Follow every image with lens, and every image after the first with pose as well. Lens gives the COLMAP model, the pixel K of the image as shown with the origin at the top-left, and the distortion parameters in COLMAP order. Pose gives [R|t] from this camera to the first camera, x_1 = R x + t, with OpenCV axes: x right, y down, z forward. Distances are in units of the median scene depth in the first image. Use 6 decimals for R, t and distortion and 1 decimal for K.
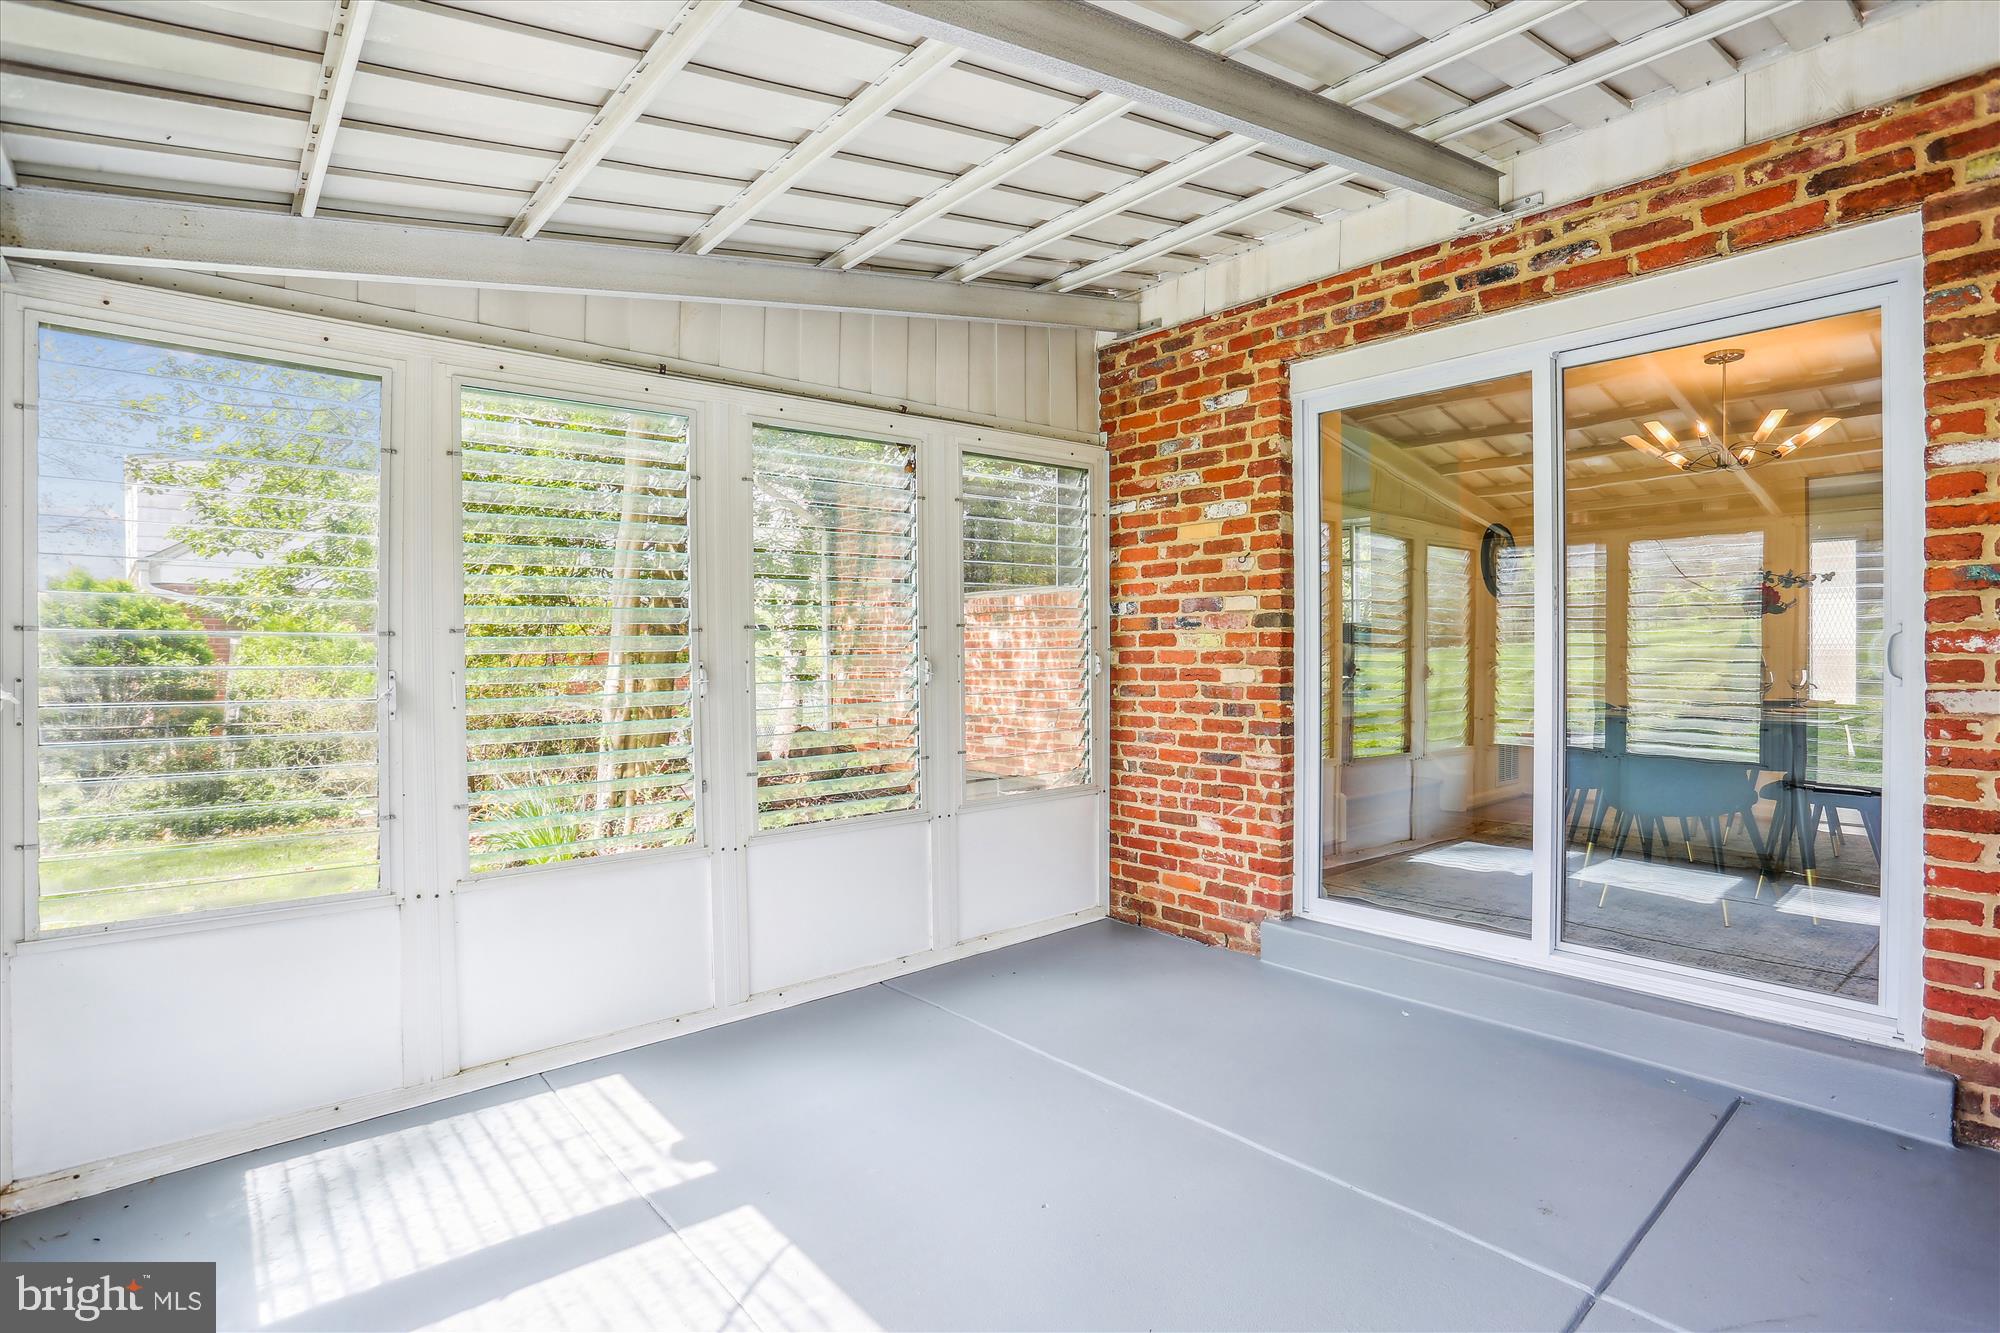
lens RADIAL K [[959.5, 0, 1004.3], [0, 959.5, 674.9], [0, 0, 1]] dist [-0.067349, 0.024931]
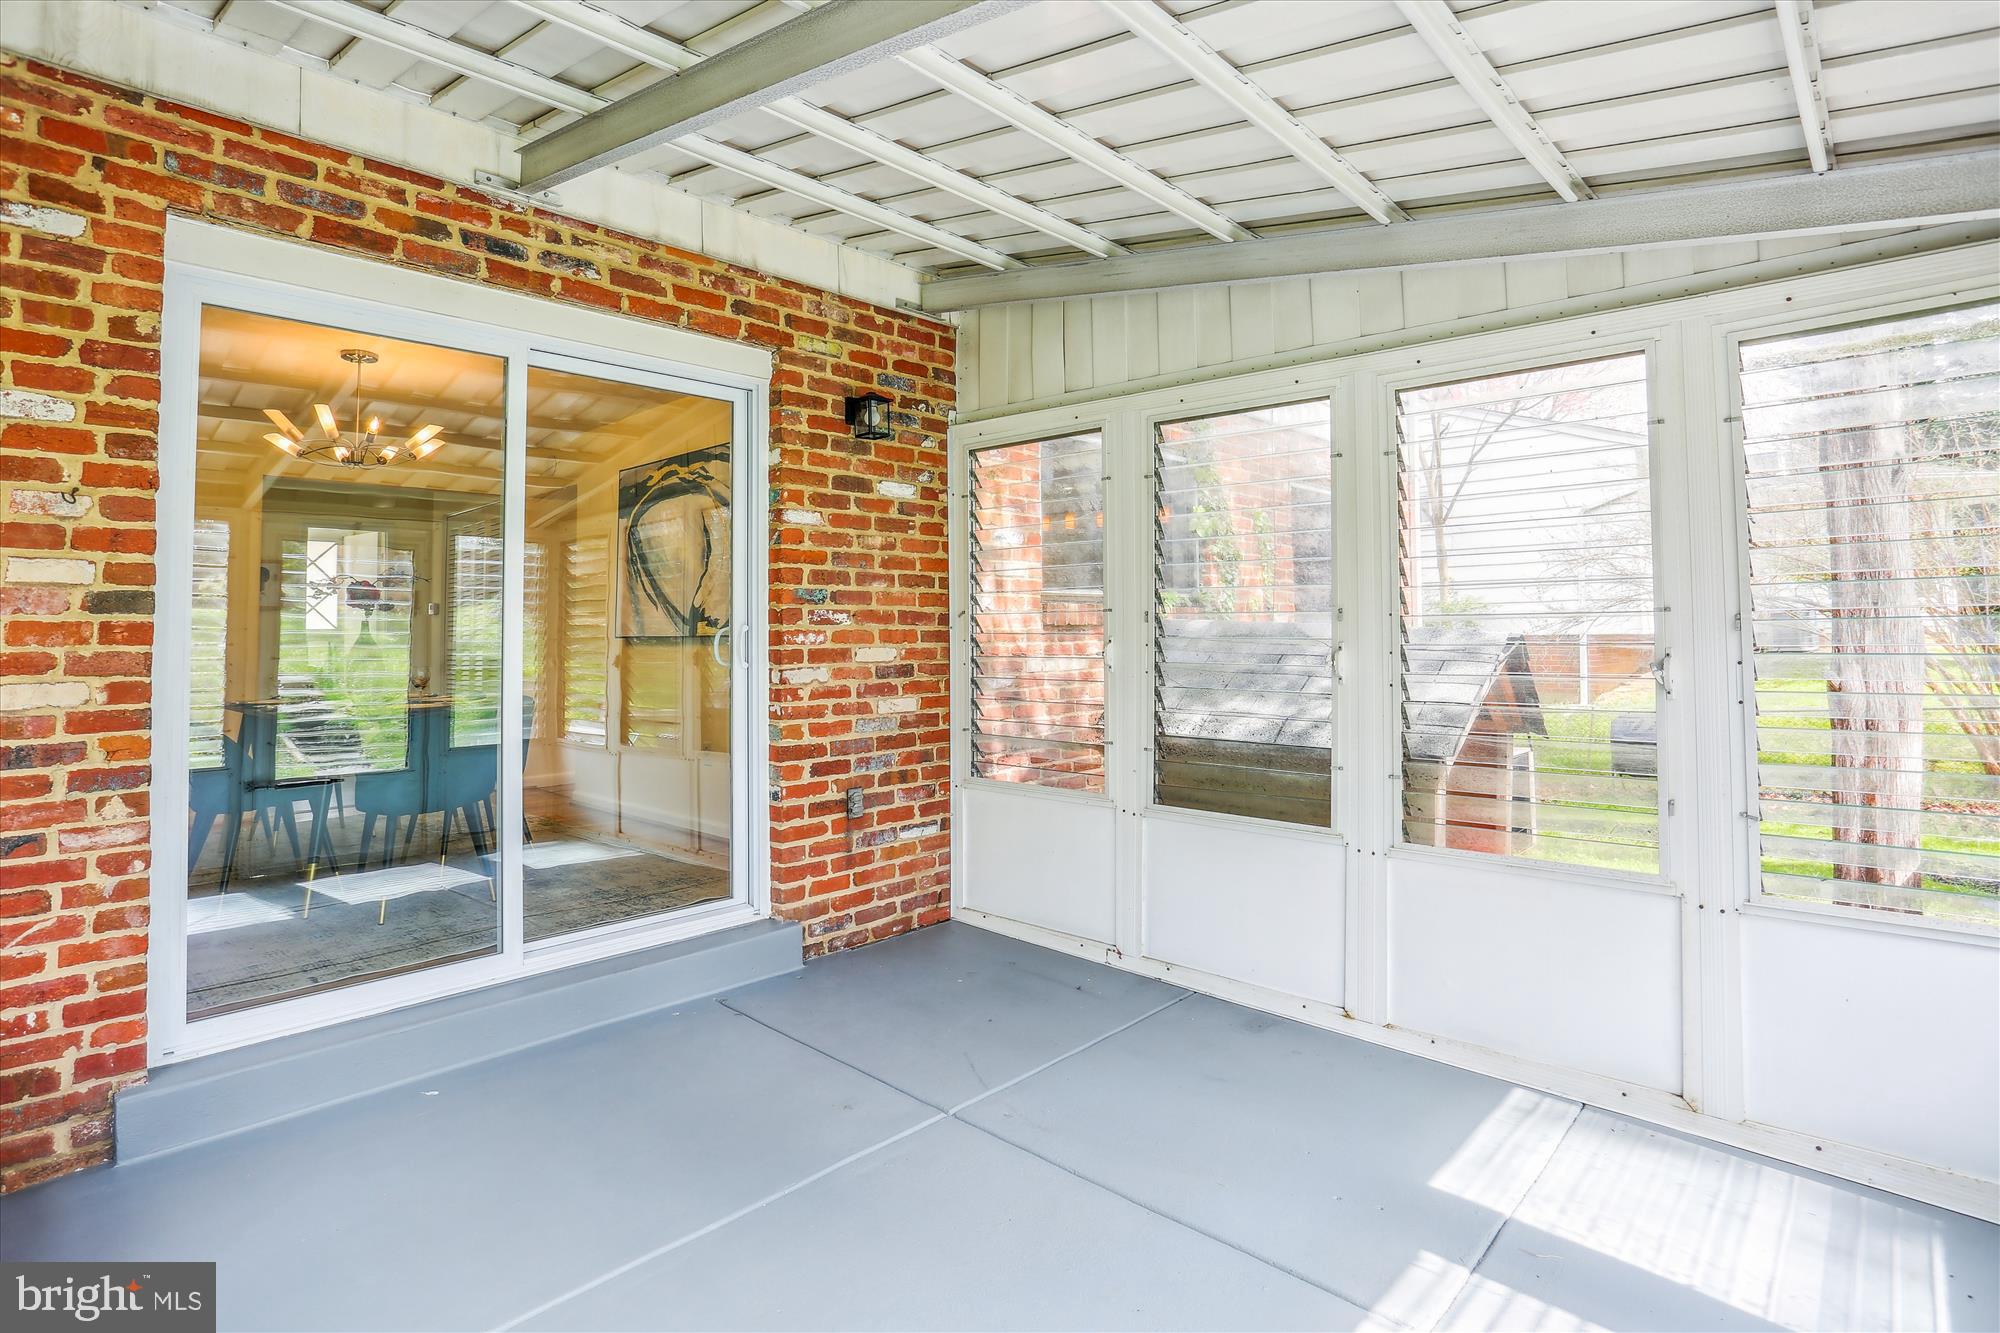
lens RADIAL K [[986.9, 0, 995.4], [0, 986.9, 604.8], [0, 0, 1]] dist [-0.055039, 0.023037]
pose [[-0.088353, 0.030778, 0.995614, -0.440856], [0.031215, 0.999117, -0.028116, -0.022828], [-0.995600, 0.028594, -0.089236, 0.549824]]
